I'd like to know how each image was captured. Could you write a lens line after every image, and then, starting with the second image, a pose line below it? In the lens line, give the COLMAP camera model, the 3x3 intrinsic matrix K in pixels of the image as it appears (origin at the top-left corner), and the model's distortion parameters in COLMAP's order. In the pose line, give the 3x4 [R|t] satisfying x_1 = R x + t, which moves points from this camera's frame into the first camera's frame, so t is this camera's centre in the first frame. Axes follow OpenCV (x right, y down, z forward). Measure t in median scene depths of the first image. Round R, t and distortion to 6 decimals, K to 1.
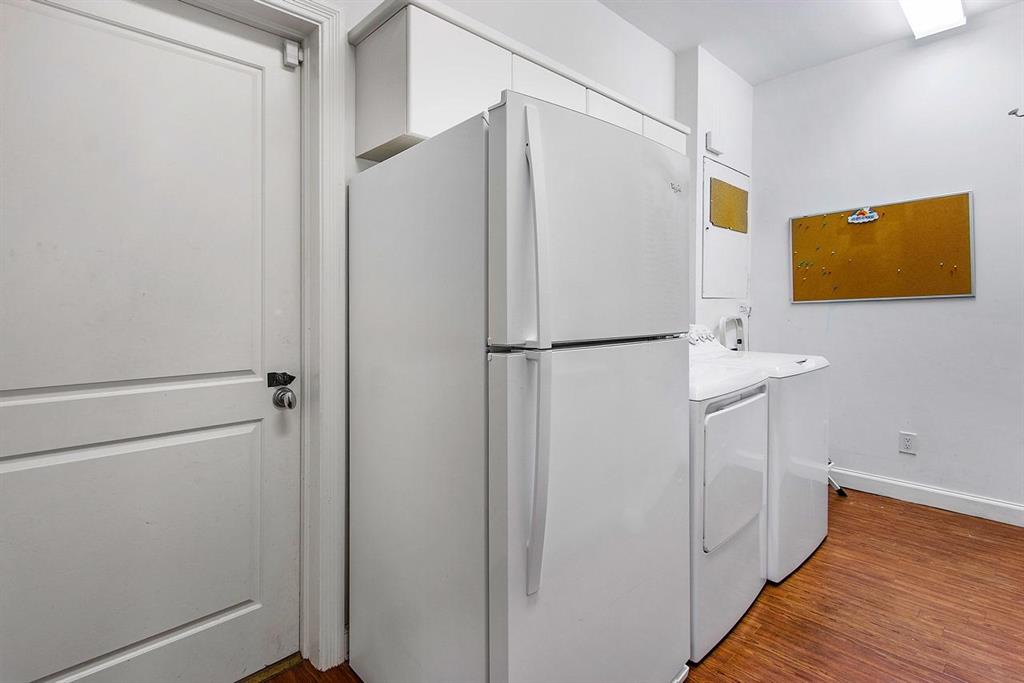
lens RADIAL K [[499.6, 0, 509.6], [0, 499.6, 317.1], [0, 0, 1]] dist [0.001055, -0.000021]
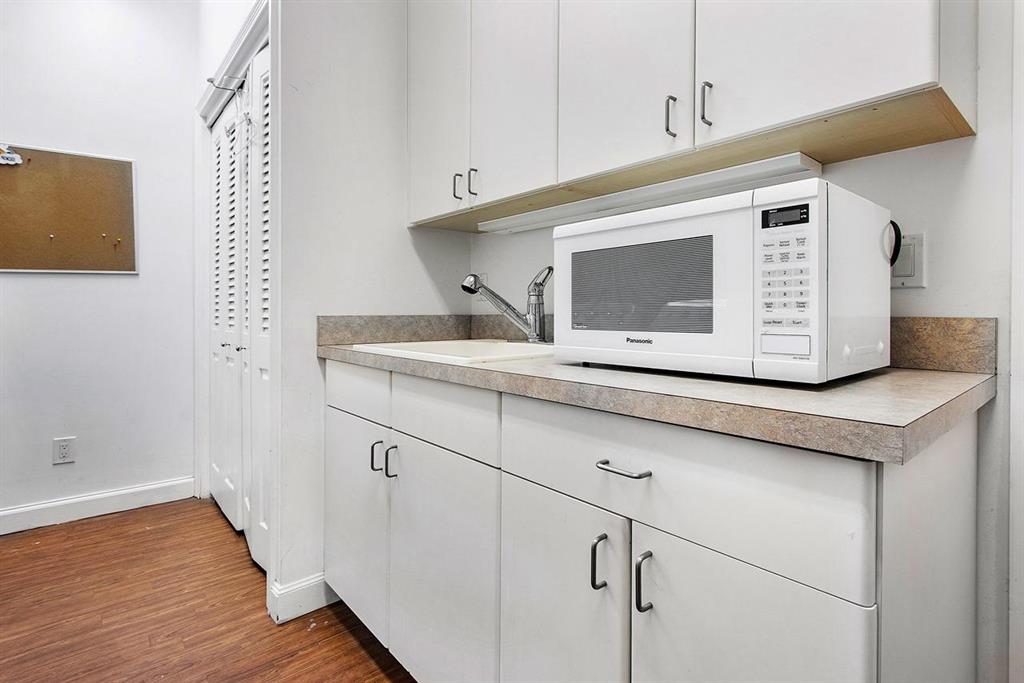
lens RADIAL K [[499.6, 0, 509.6], [0, 499.6, 317.1], [0, 0, 1]] dist [0.001055, -0.000021]
pose [[0.058359, -0.001958, 0.998294, 0.031992], [0.017650, 0.999844, 0.000929, 0.057699], [-0.998140, 0.017566, 0.058384, 0.278056]]
